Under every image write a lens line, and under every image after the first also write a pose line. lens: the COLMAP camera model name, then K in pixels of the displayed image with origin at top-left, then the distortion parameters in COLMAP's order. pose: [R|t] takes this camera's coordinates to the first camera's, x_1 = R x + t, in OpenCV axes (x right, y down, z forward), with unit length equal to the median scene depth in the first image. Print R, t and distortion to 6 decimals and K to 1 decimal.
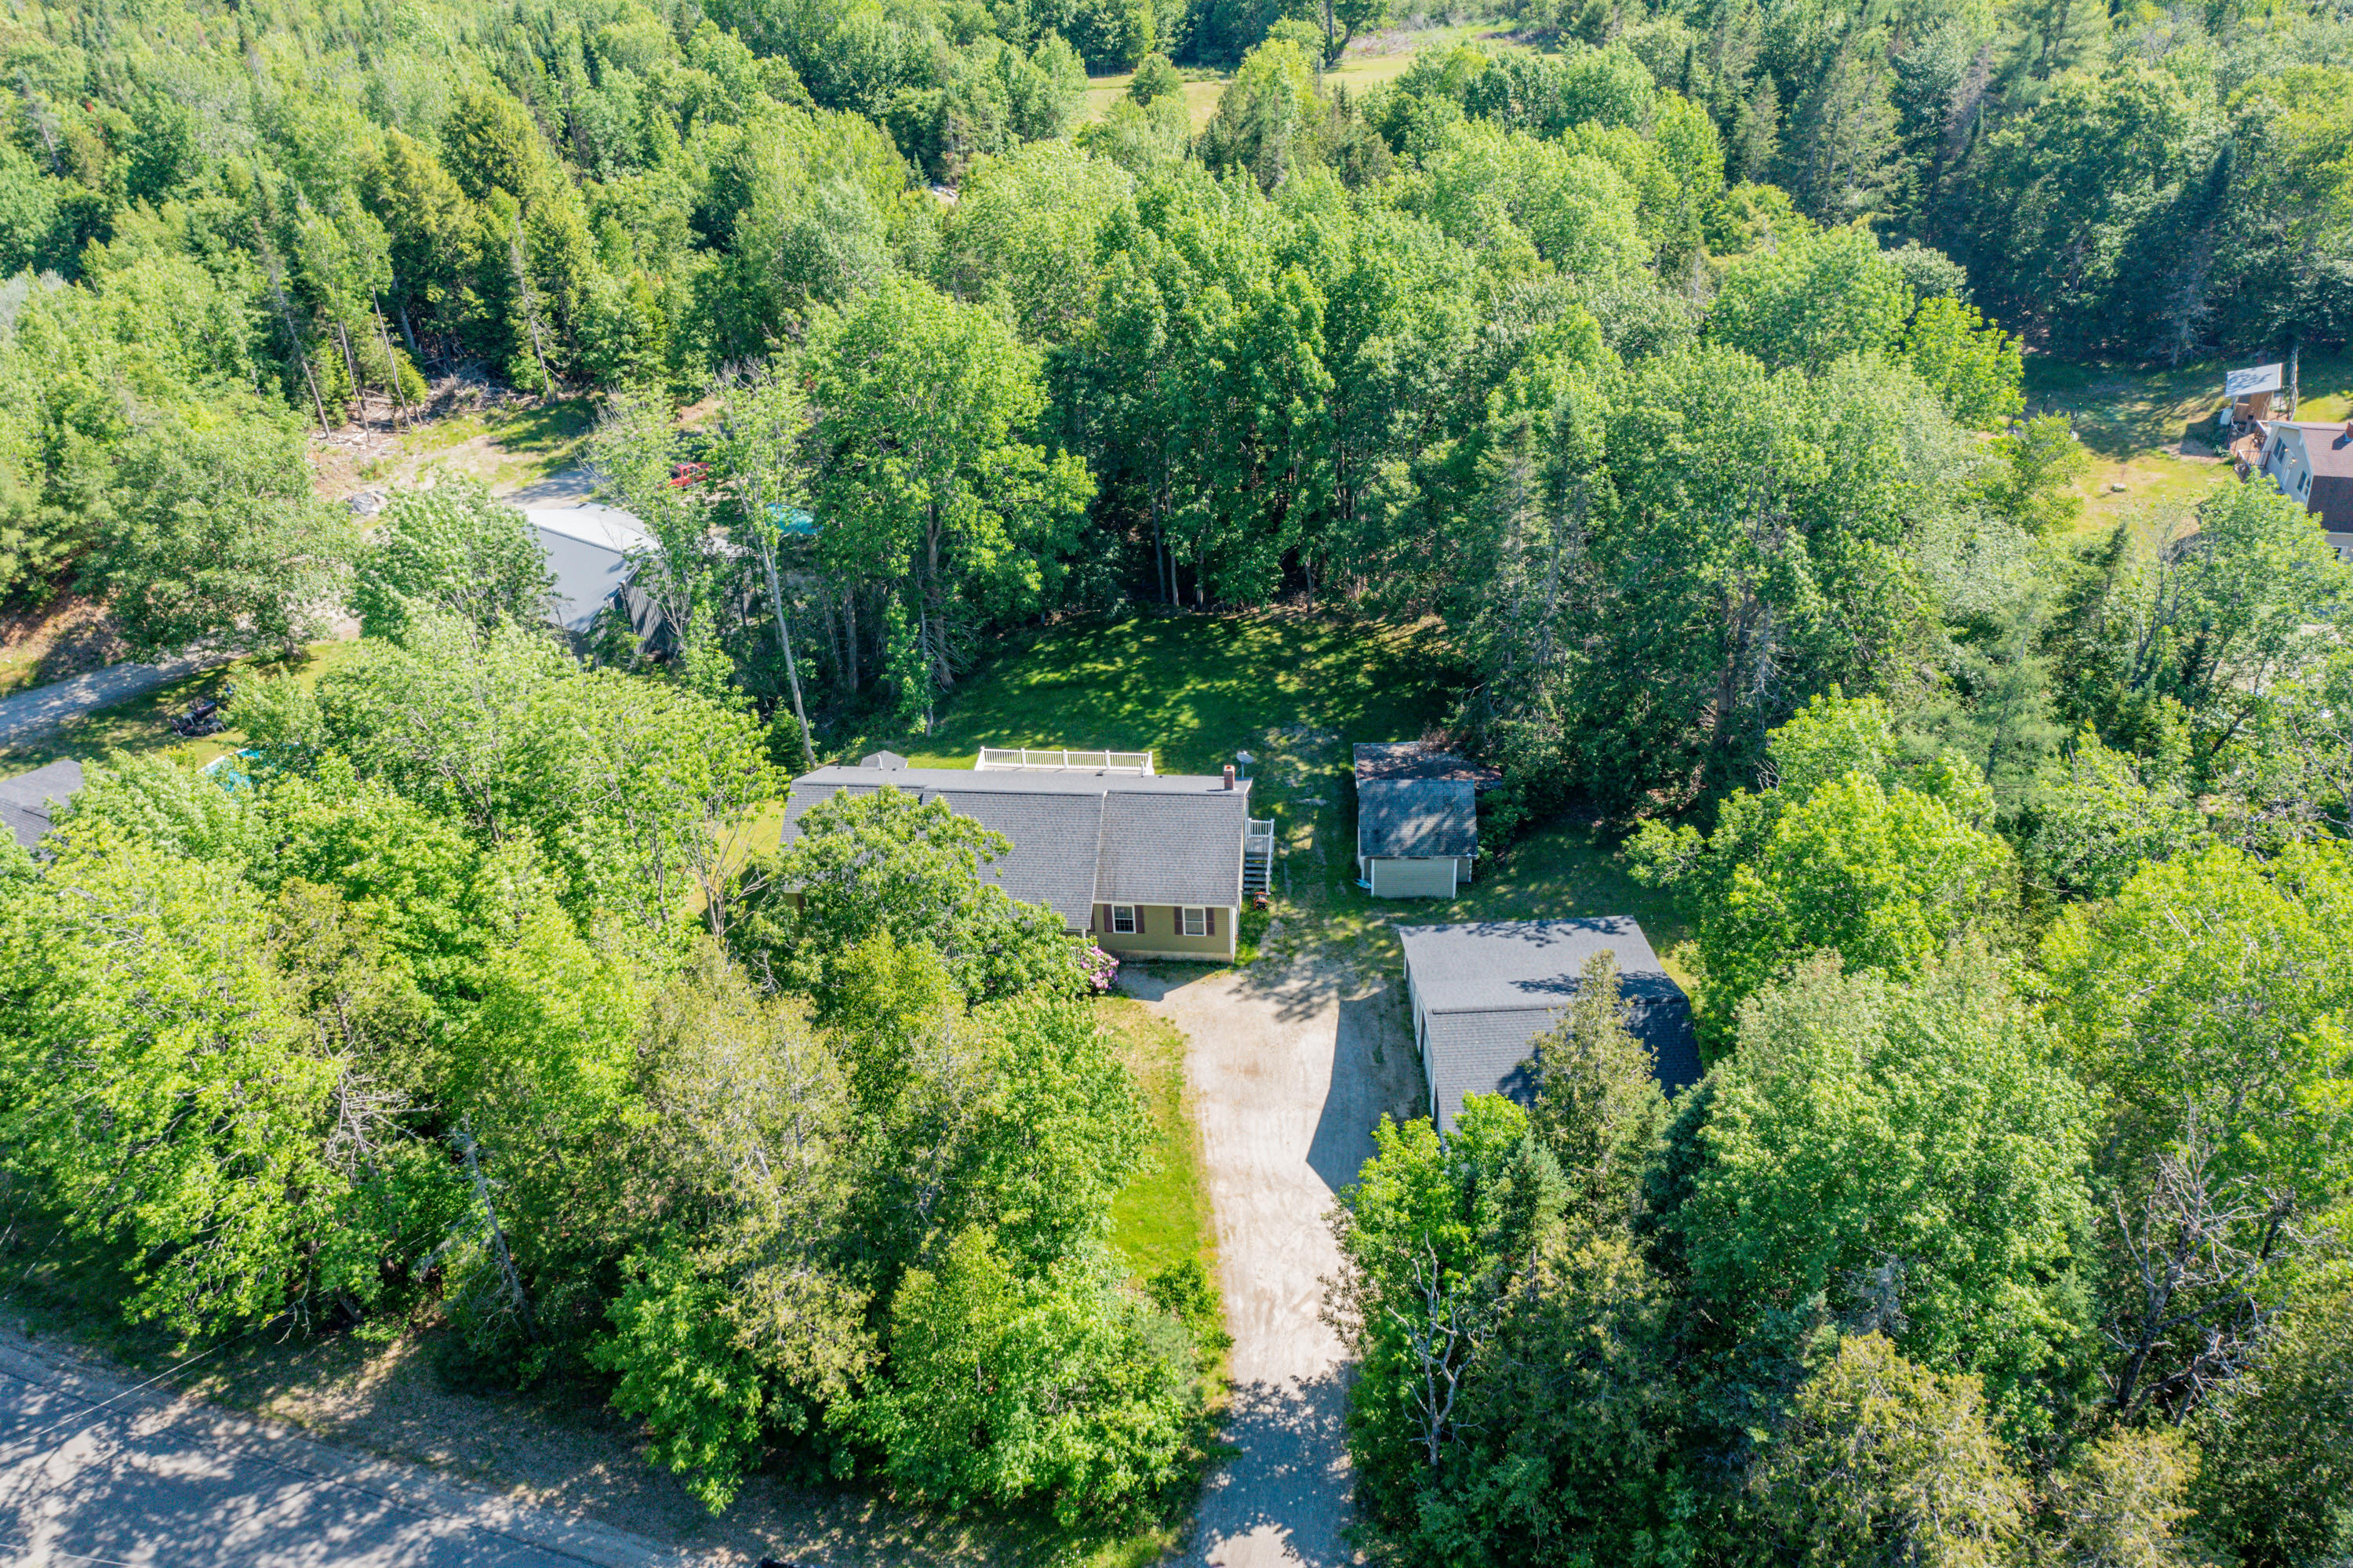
lens RADIAL K [[1863.4, 0, 1176.5], [0, 1863.4, 784.0], [0, 0, 1]] dist [-0.011652, -0.008758]
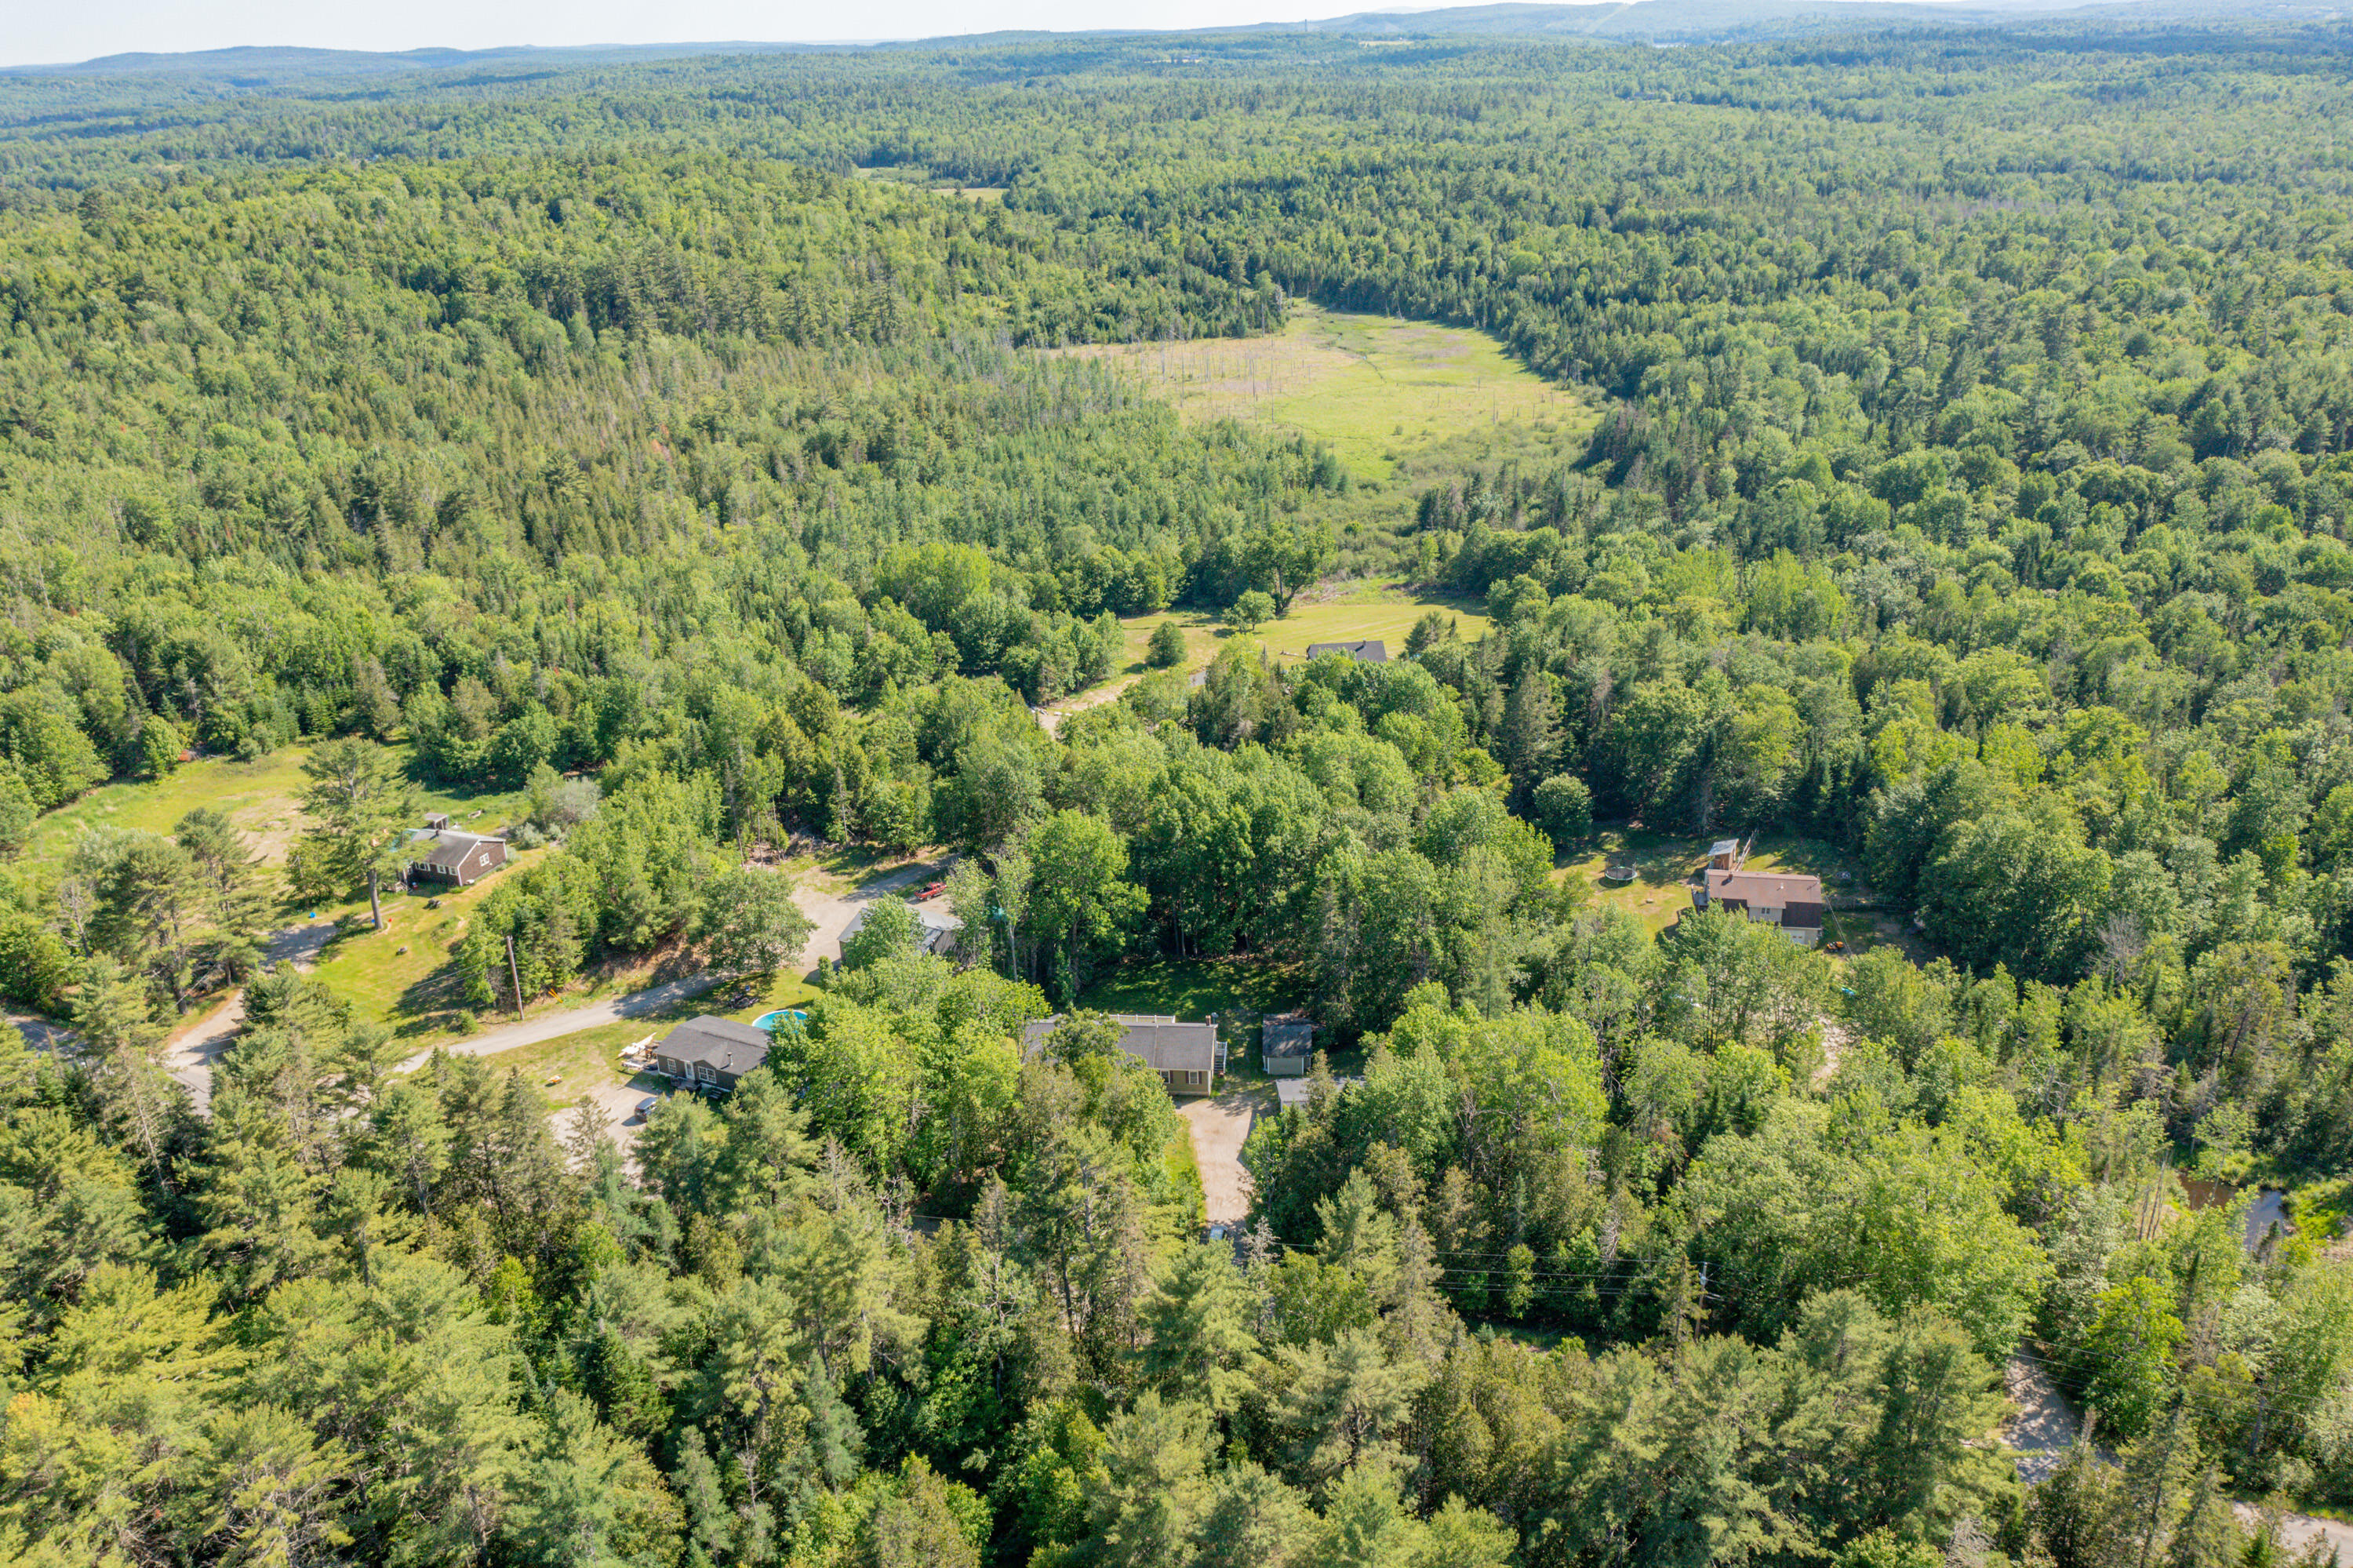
lens RADIAL K [[1863.4, 0, 1176.5], [0, 1863.4, 784.0], [0, 0, 1]] dist [-0.011652, -0.008758]
pose [[0.999962, 0.007391, 0.004606, -0.022108], [-0.006300, 0.979078, -0.203389, 0.158690], [-0.006013, 0.203353, 0.979087, -1.215933]]
